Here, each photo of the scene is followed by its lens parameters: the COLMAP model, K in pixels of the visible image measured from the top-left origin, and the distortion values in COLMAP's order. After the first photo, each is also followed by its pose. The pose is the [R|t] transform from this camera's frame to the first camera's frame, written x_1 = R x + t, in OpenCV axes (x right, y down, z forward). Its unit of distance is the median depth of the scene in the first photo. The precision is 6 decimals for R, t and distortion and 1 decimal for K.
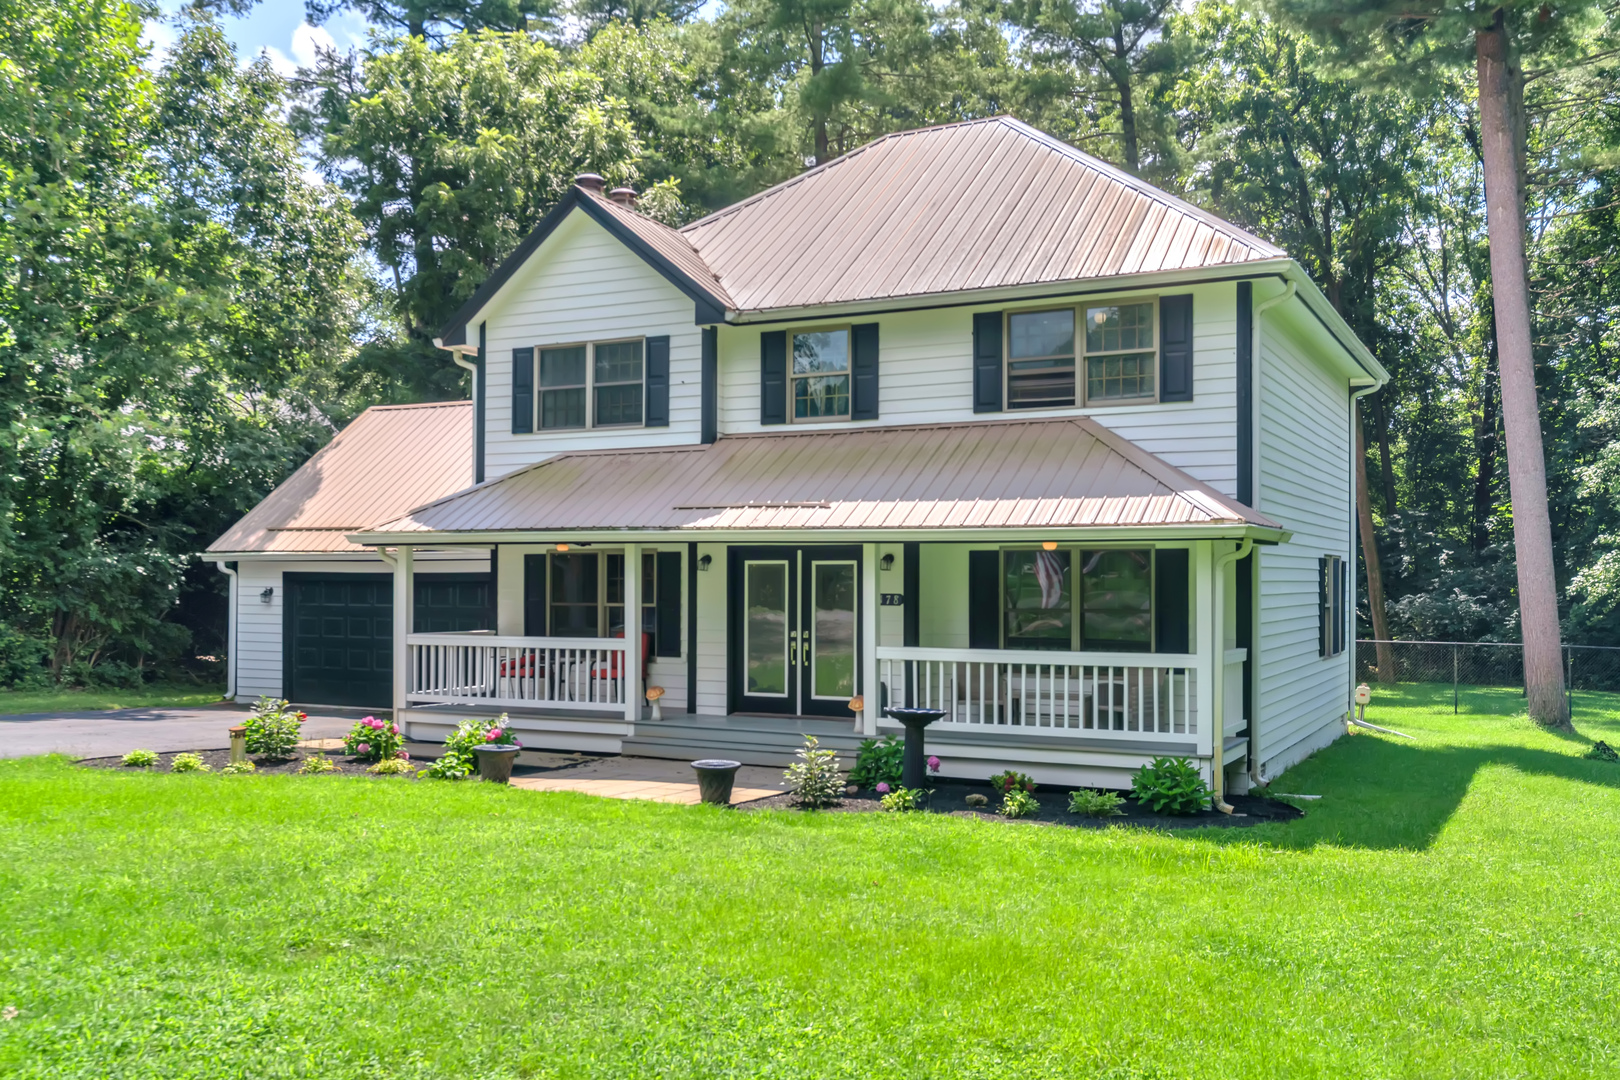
lens RADIAL K [[1453.1, 0, 809.9], [0, 1453.1, 541.4], [0, 0, 1]] dist [0.004168, 0.003146]
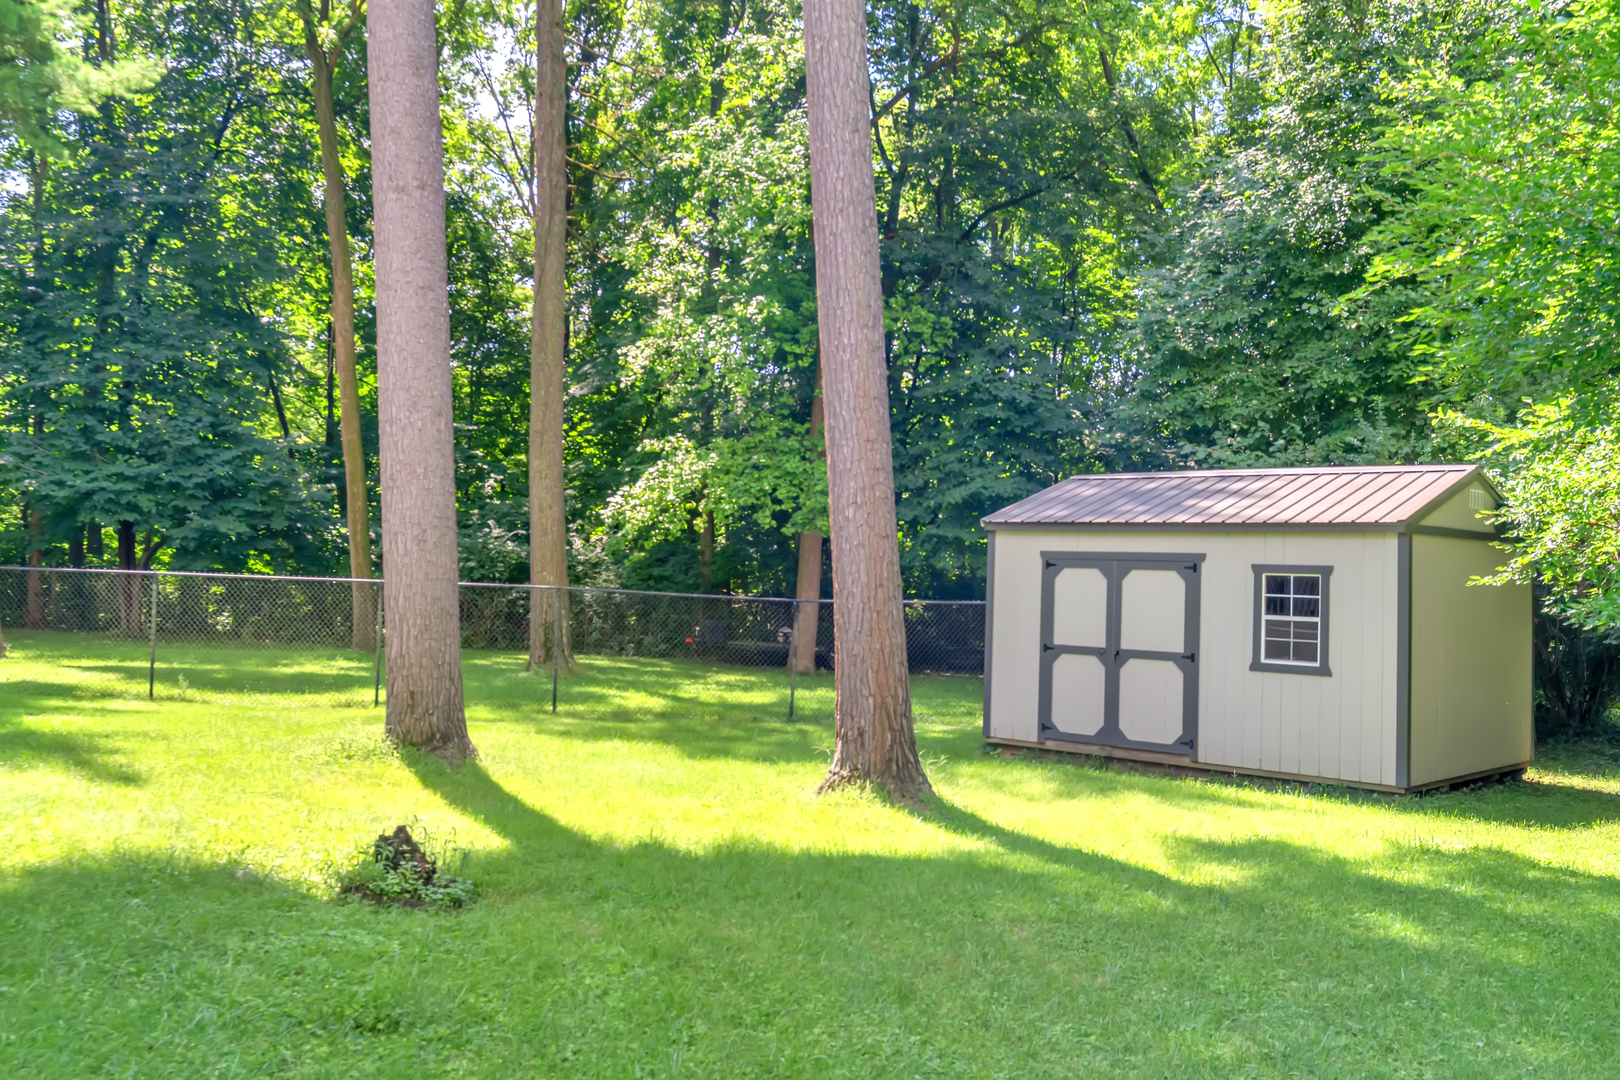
lens RADIAL K [[1453.1, 0, 810.1], [0, 1453.1, 540.1], [0, 0, 1]] dist [0.004168, 0.003146]
pose [[0.846660, 0.027765, 0.531410, 0.229464], [-0.040981, 0.999074, 0.013094, 0.031625], [-0.530554, -0.032864, 0.847014, 0.344887]]
